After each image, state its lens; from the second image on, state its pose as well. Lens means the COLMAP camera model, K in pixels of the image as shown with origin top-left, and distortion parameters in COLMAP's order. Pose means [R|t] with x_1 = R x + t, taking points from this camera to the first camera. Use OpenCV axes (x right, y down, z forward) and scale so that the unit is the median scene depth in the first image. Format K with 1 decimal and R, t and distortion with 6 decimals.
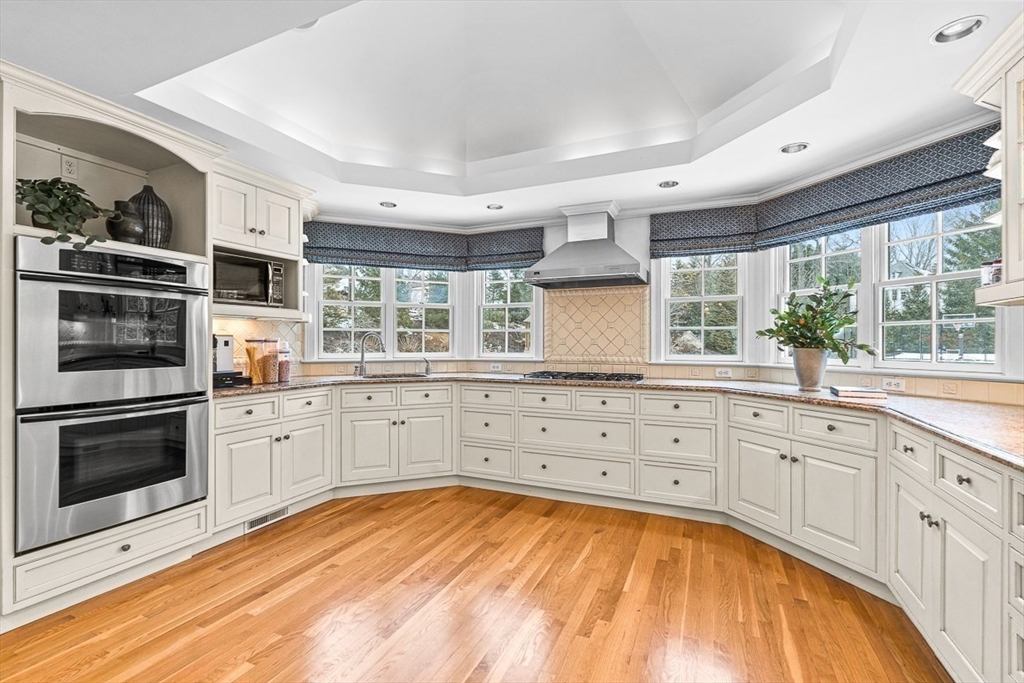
lens RADIAL K [[453.1, 0, 512.5], [0, 453.1, 345.1], [0, 0, 1]] dist [-0.003268, -0.000047]
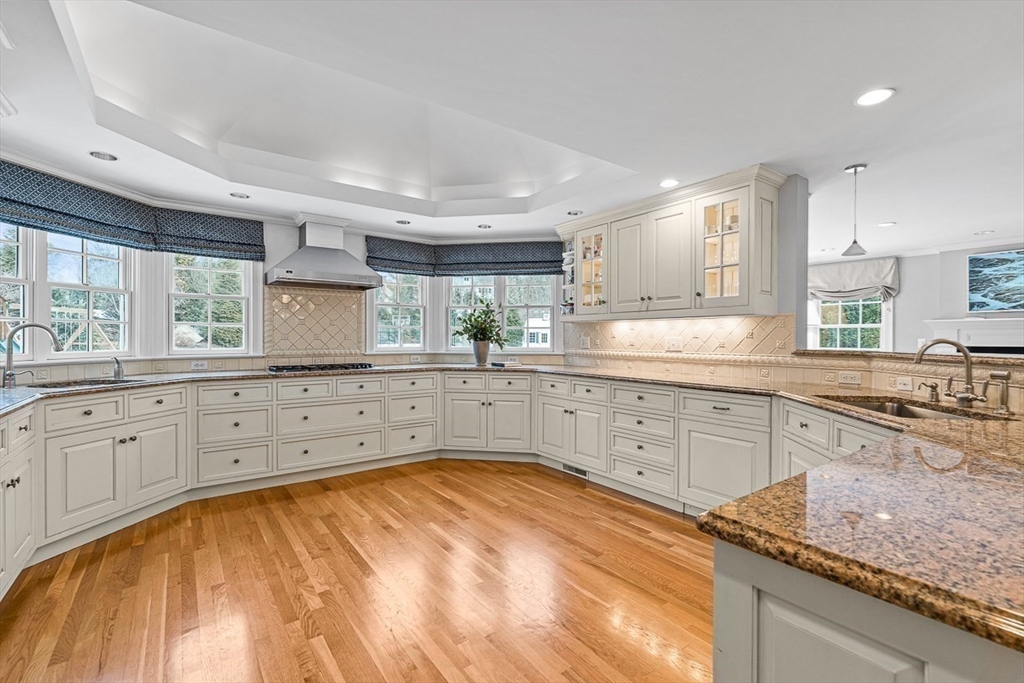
lens RADIAL K [[453.1, 0, 517.6], [0, 453.1, 340.7], [0, 0, 1]] dist [-0.003268, -0.000047]
pose [[0.485927, -0.007435, 0.873968, -0.616816], [0.002316, 0.999971, 0.007220, -0.005286], [-0.873996, -0.001484, 0.485930, 0.026639]]
